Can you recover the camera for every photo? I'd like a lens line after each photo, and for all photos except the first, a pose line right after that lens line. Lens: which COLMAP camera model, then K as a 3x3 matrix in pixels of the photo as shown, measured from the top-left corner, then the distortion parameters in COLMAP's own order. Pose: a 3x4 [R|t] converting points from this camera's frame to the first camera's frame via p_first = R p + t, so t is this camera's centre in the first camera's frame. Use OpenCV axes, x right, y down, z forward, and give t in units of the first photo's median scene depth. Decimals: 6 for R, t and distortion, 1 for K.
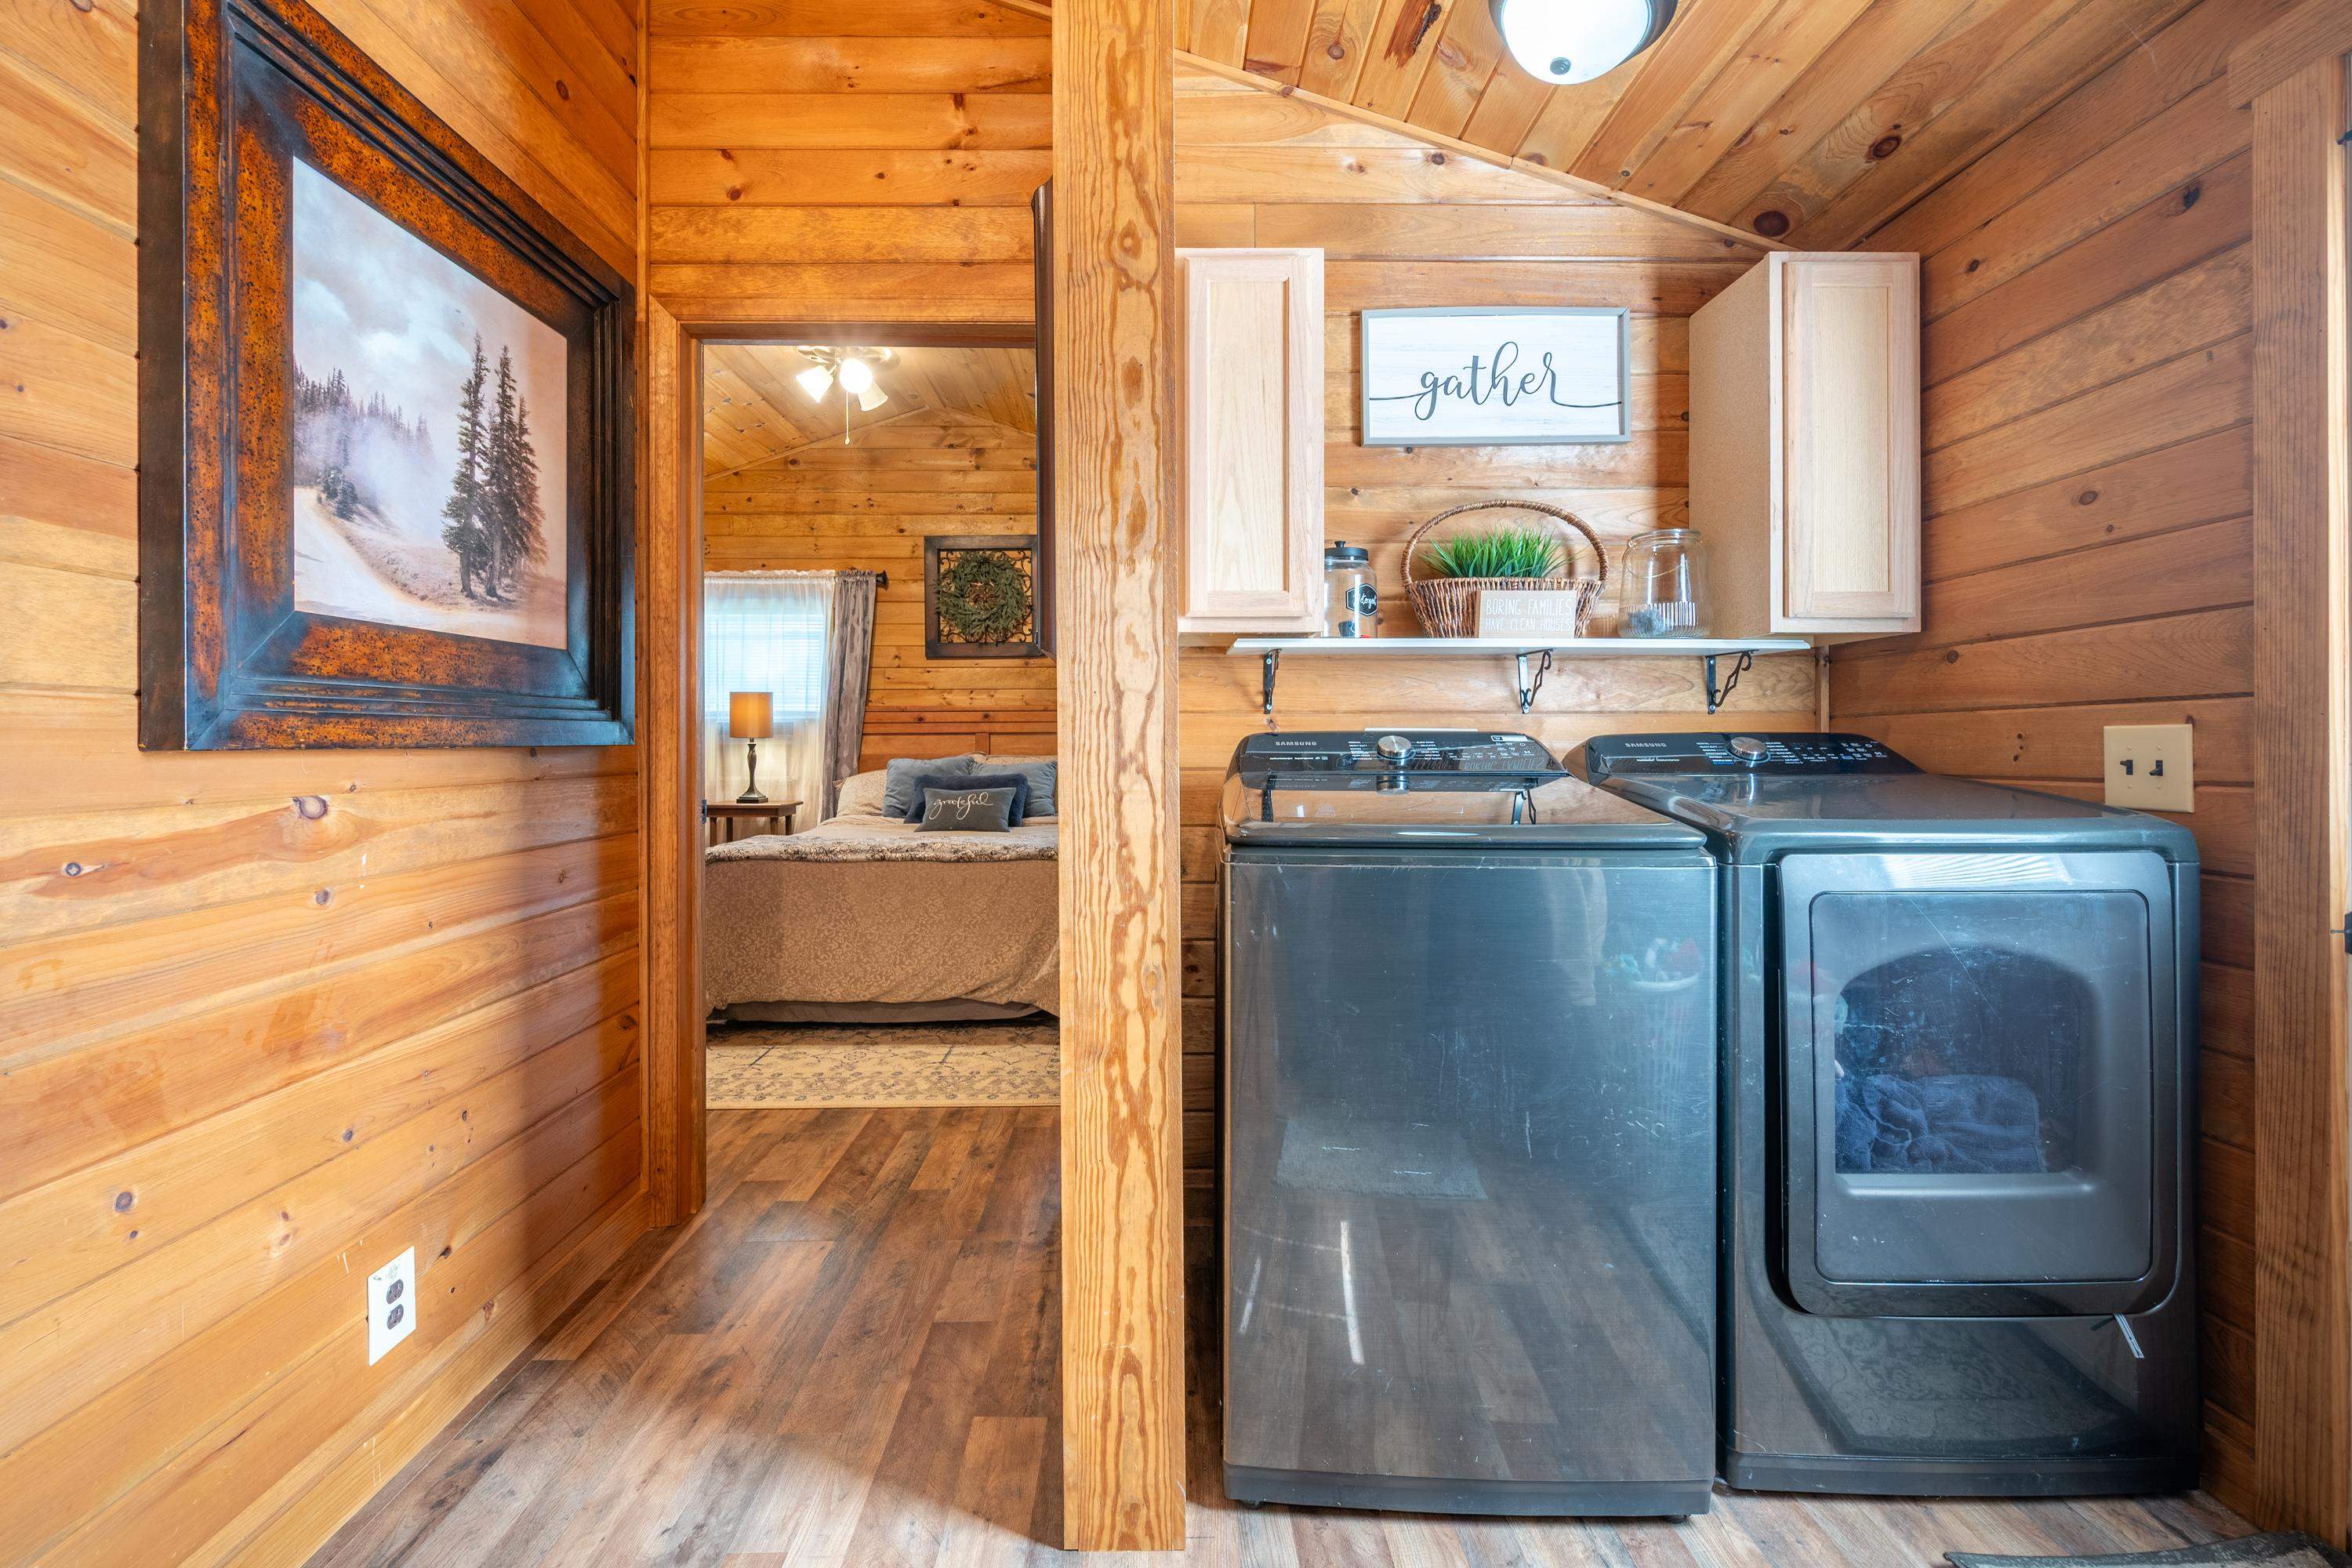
lens RADIAL K [[978.8, 0, 1175.4], [0, 978.8, 743.0], [0, 0, 1]] dist [-0.004404, 0.000442]
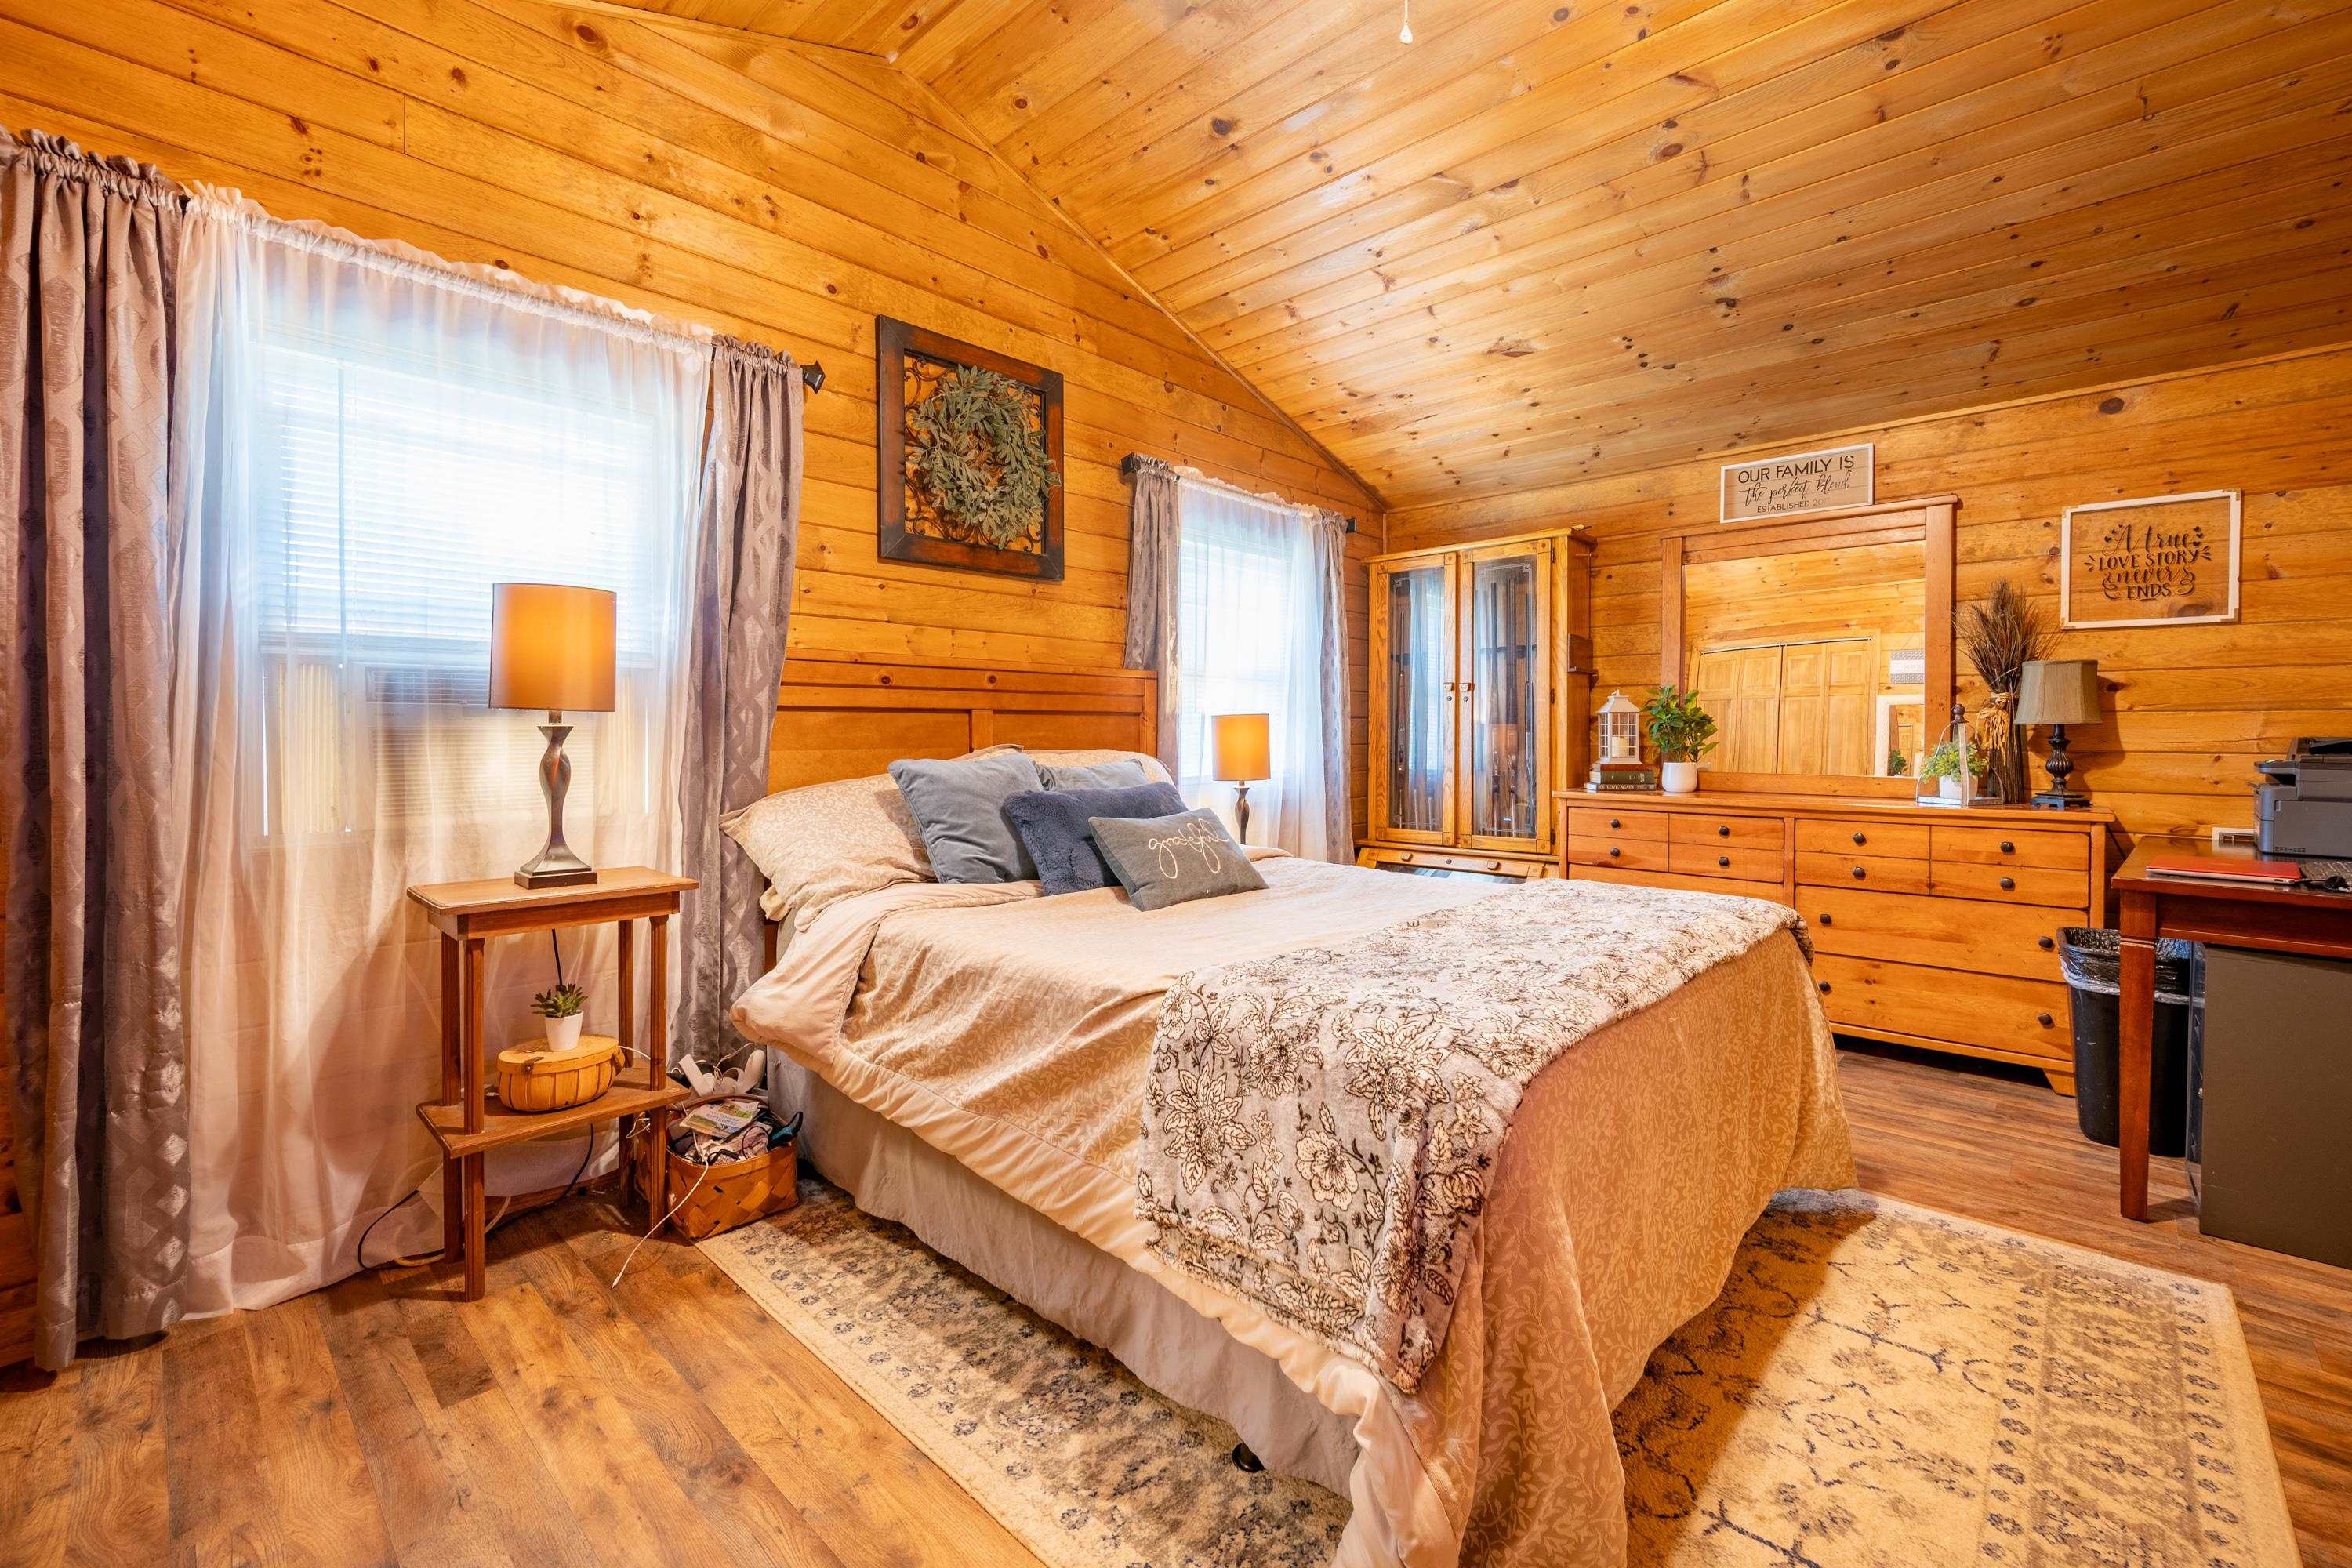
lens RADIAL K [[978.8, 0, 1141.4], [0, 978.8, 740.9], [0, 0, 1]] dist [-0.004404, 0.000442]
pose [[0.704339, -0.003417, 0.709856, -1.370554], [-0.003308, 0.999962, 0.008096, 0.006281], [-0.709856, -0.008050, 0.704301, 1.453101]]
